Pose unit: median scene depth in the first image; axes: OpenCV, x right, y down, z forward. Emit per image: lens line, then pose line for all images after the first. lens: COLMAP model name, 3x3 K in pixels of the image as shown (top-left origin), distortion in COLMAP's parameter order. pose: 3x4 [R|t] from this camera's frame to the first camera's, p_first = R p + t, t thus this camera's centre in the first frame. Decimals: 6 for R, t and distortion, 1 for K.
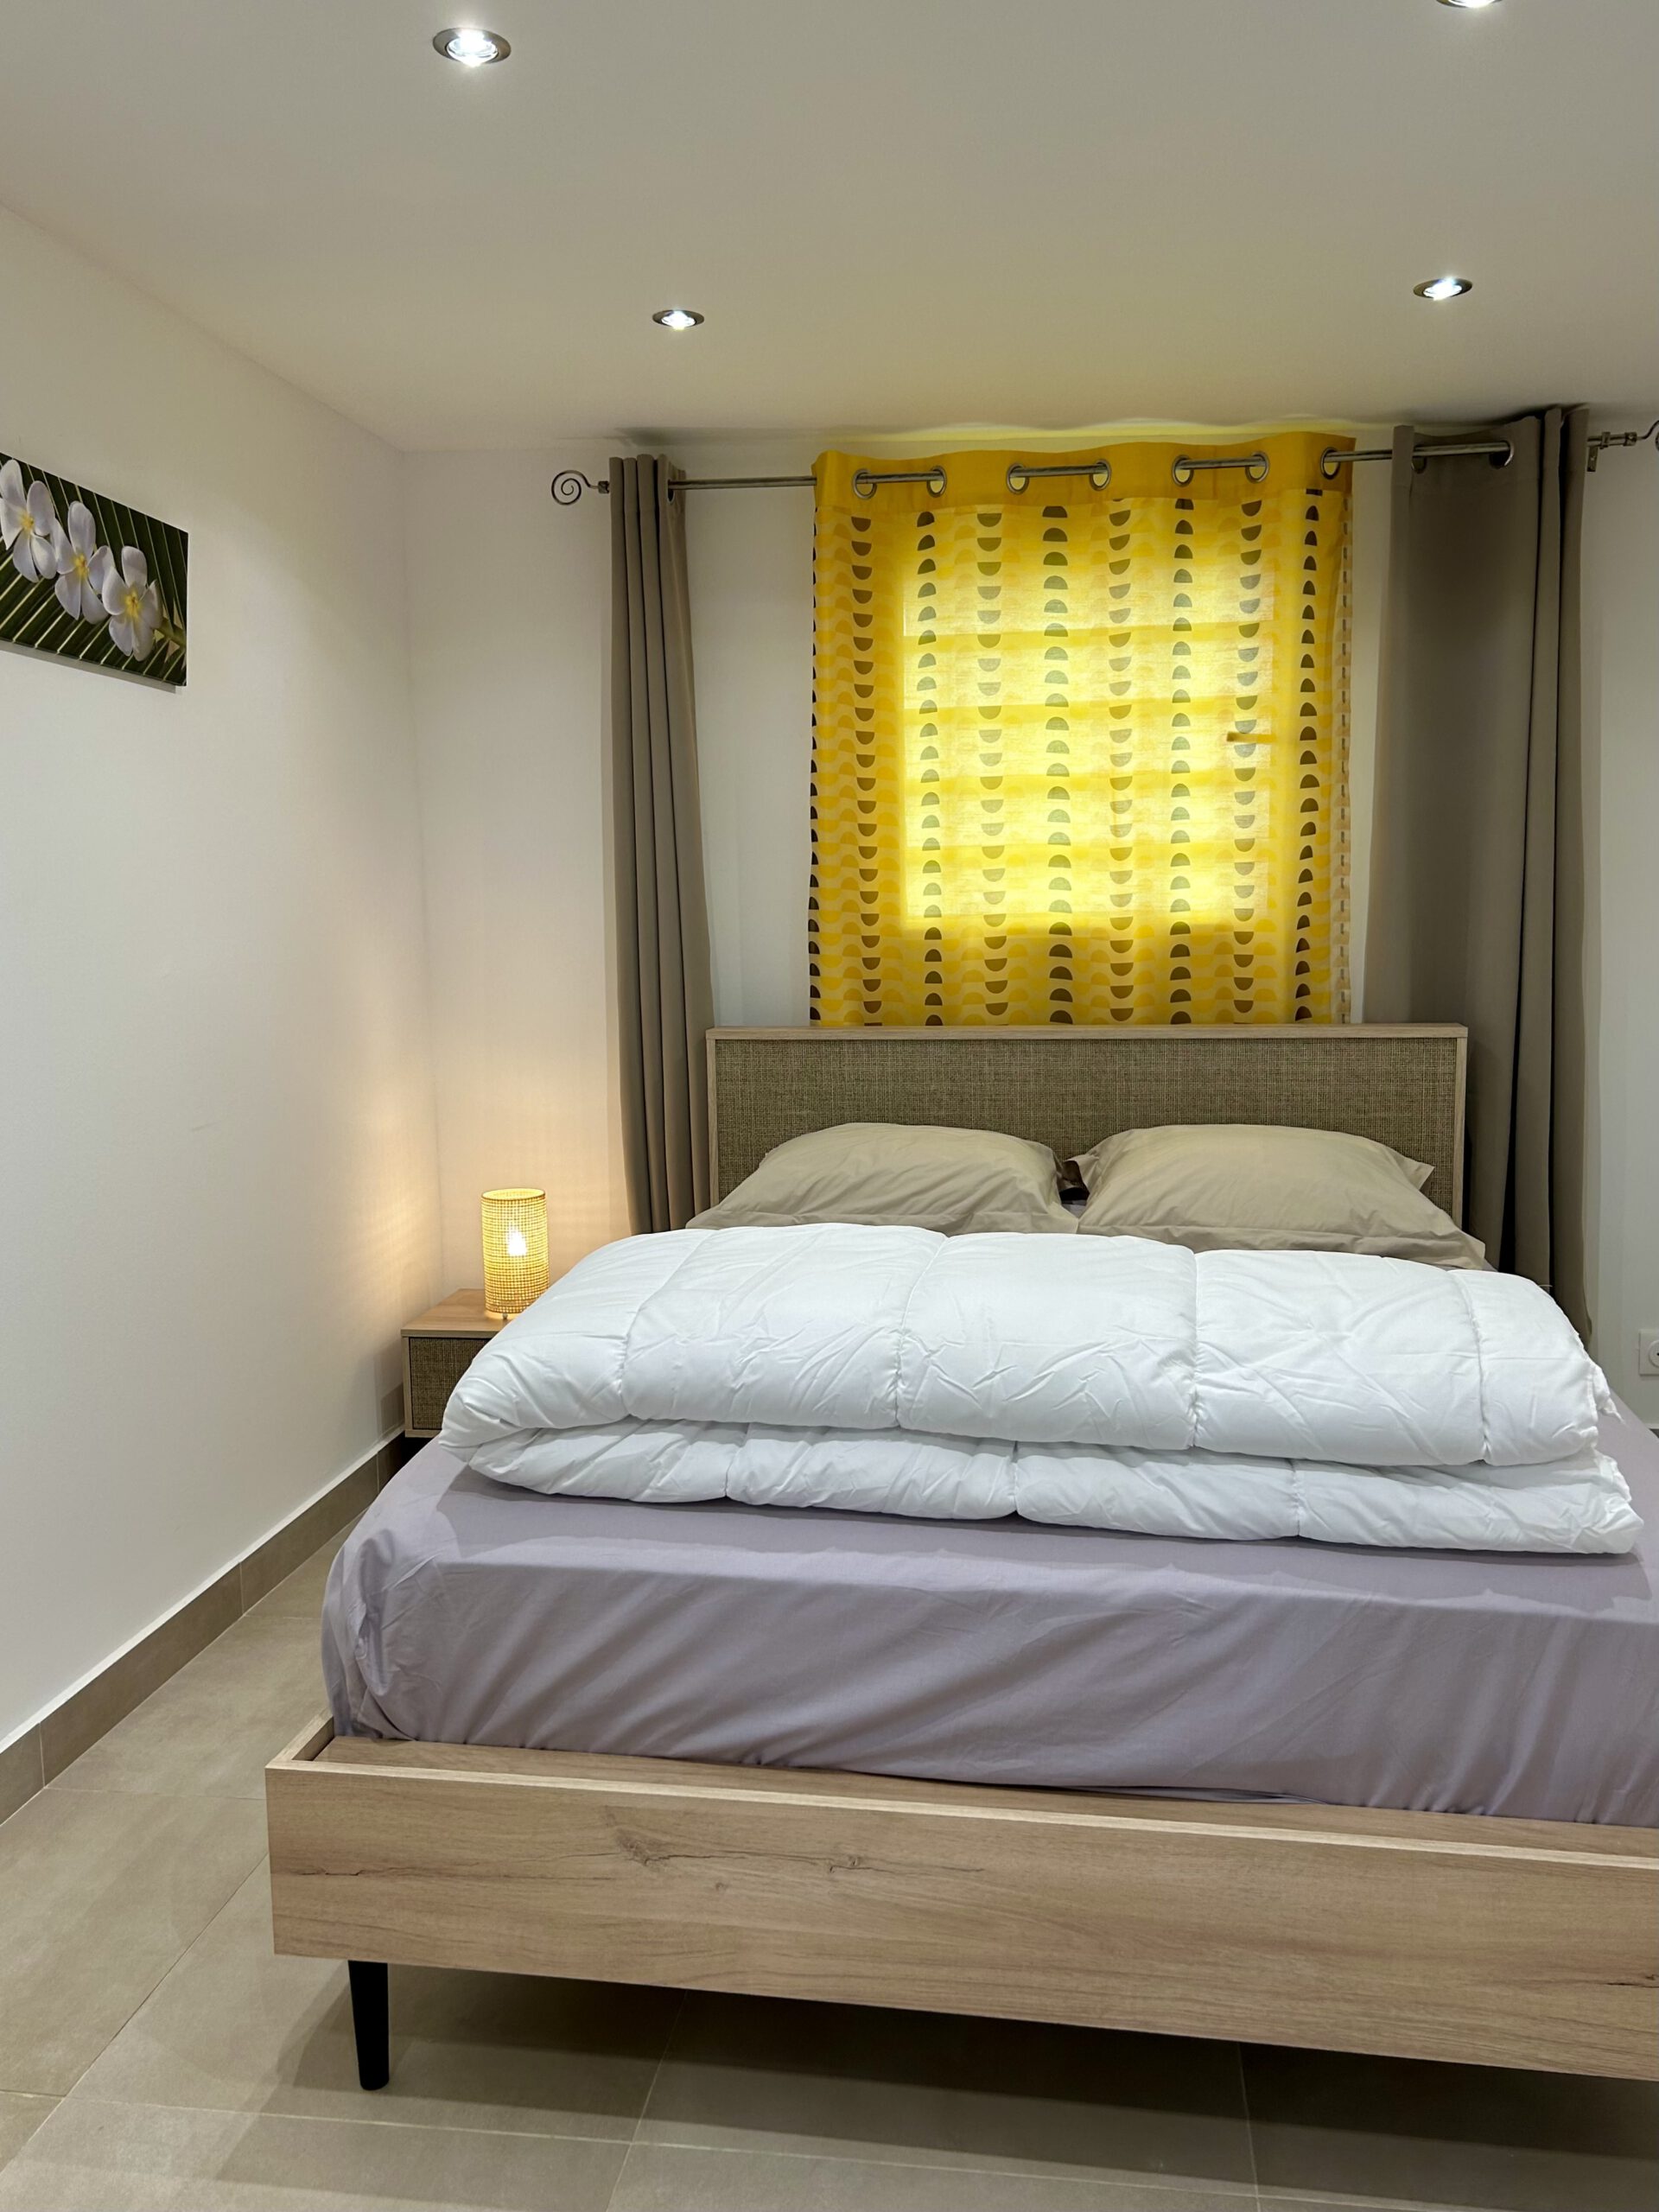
lens RADIAL K [[1737.3, 0, 890.5], [0, 1737.3, 1128.0], [0, 0, 1]] dist [0.063110, -0.090022]
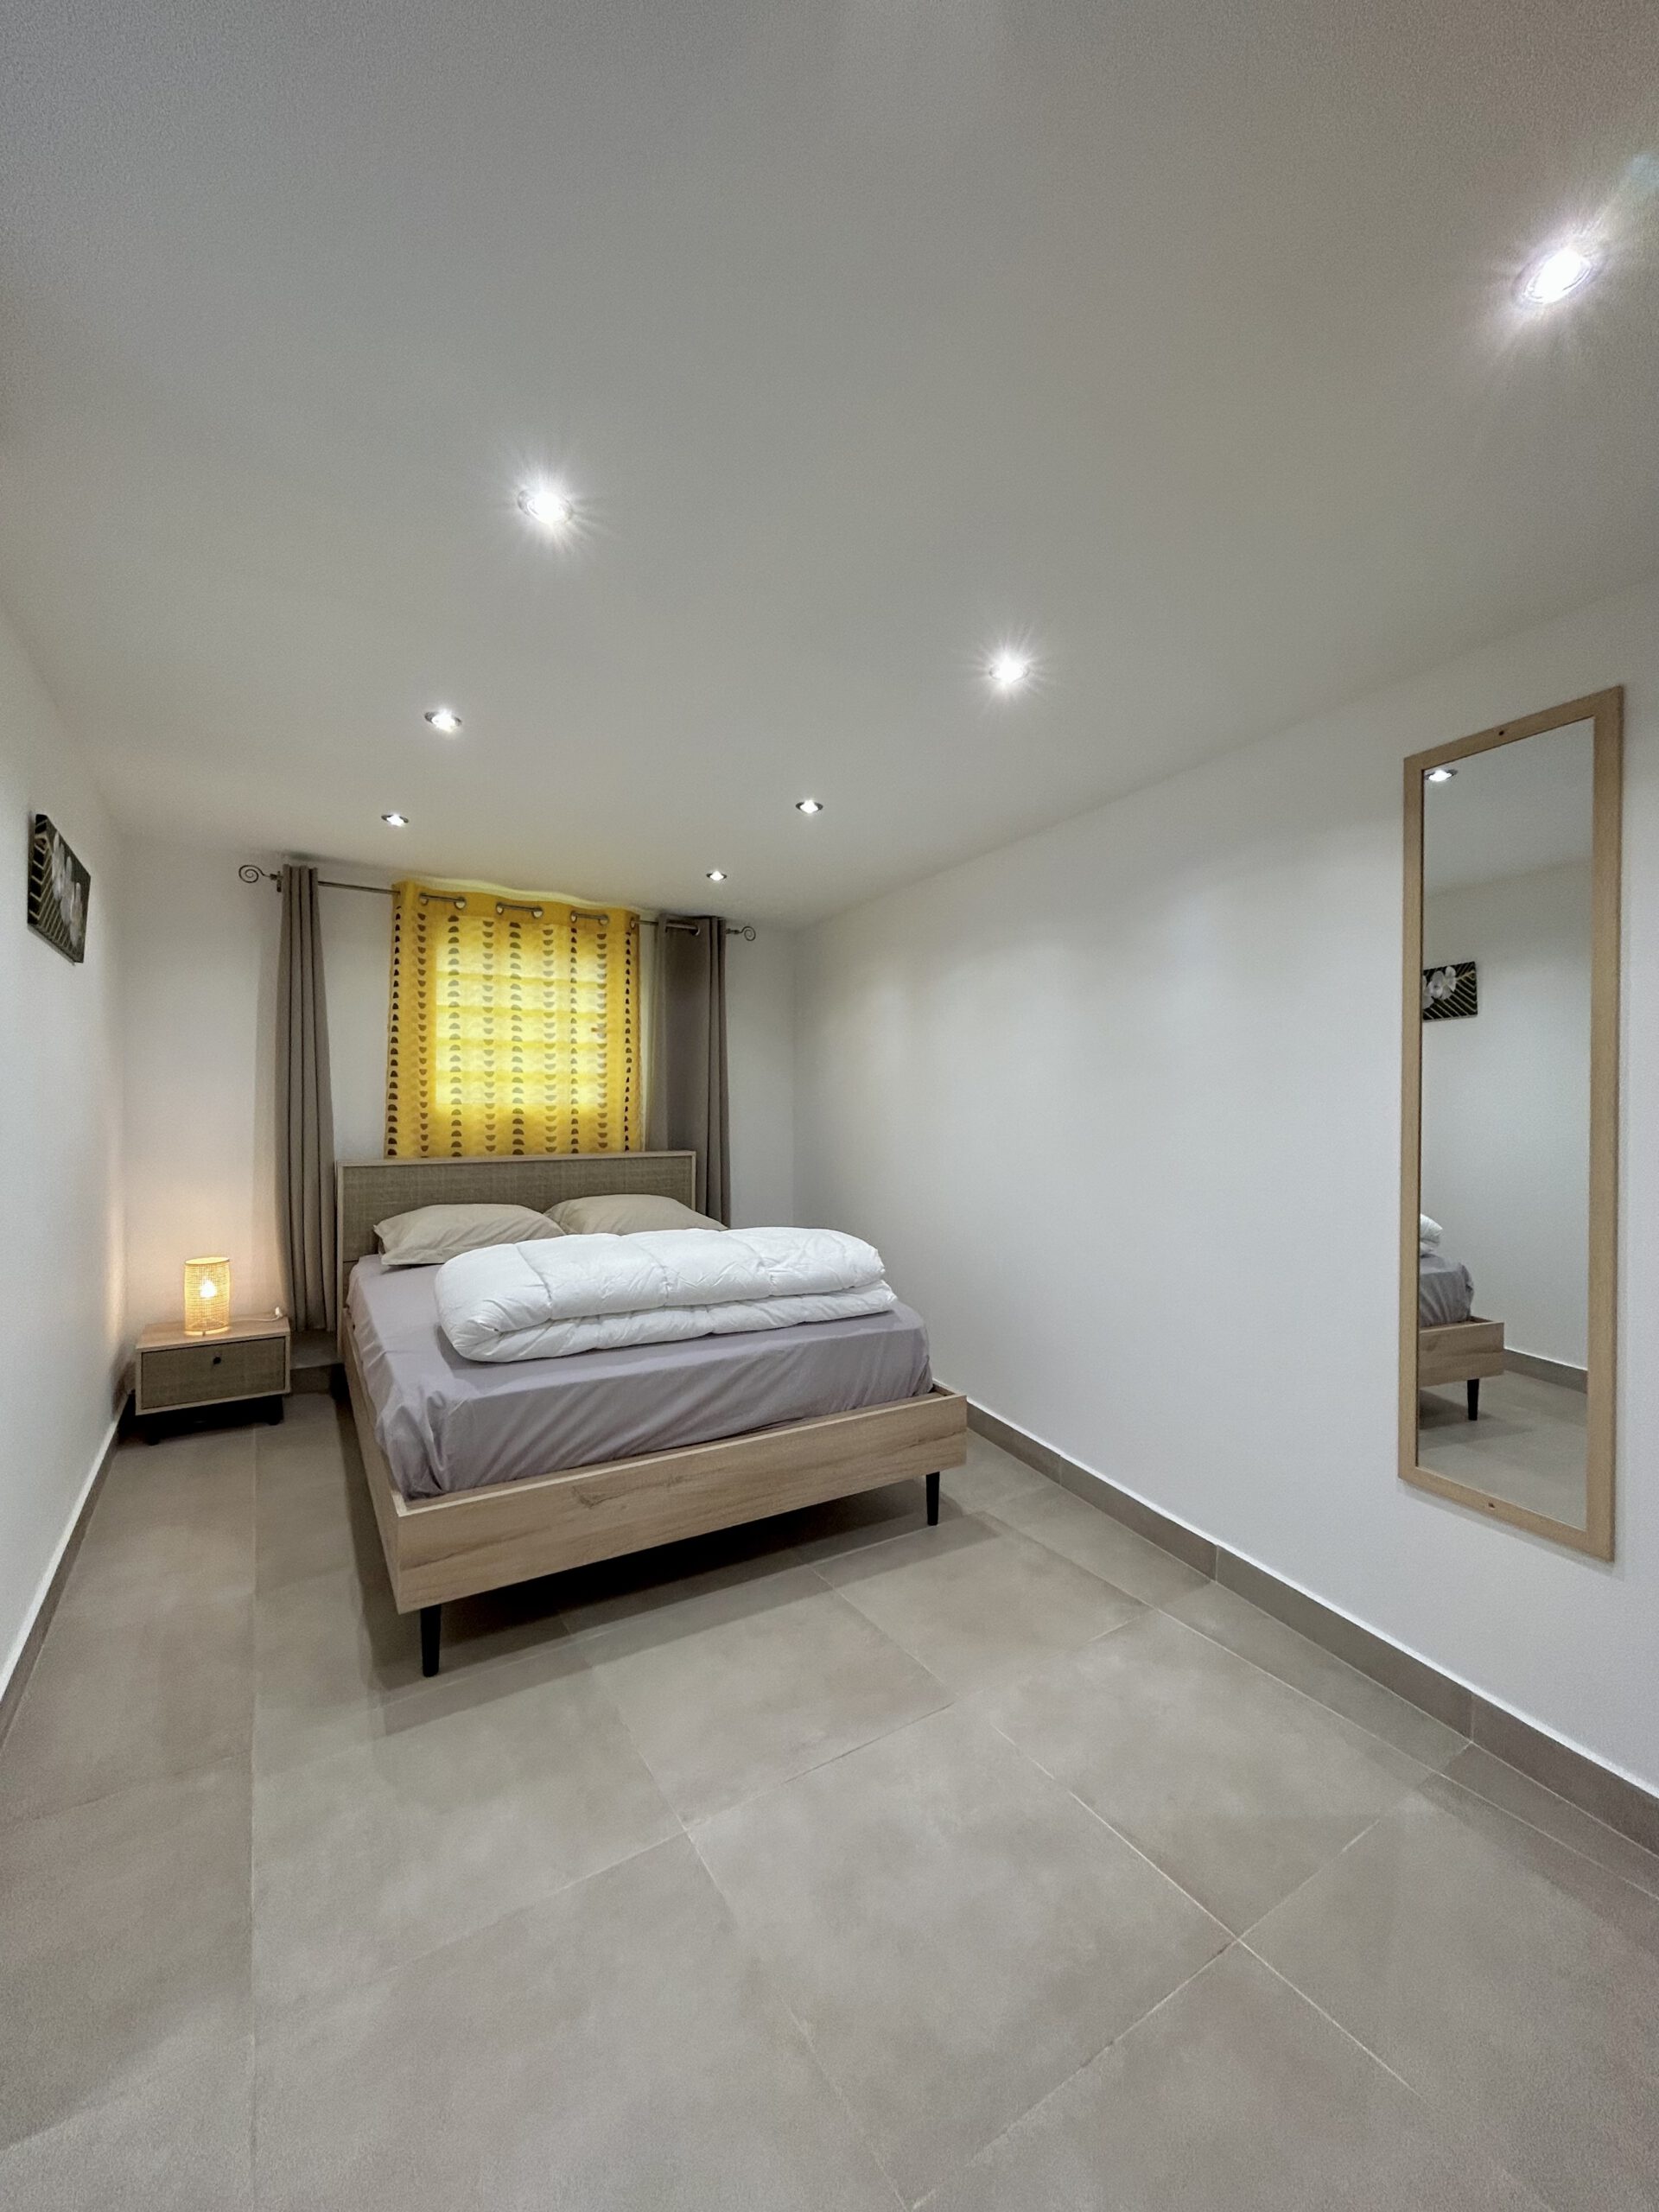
lens RADIAL K [[876.3, 0, 829.5], [0, 876.3, 1106.0], [0, 0, 1]] dist [-0.029227, 0.000100]
pose [[0.757523, 0.013191, 0.652675, -0.326622], [0.069750, 0.992437, -0.101012, 0.016201], [-0.649071, 0.122043, 0.750874, -0.063634]]
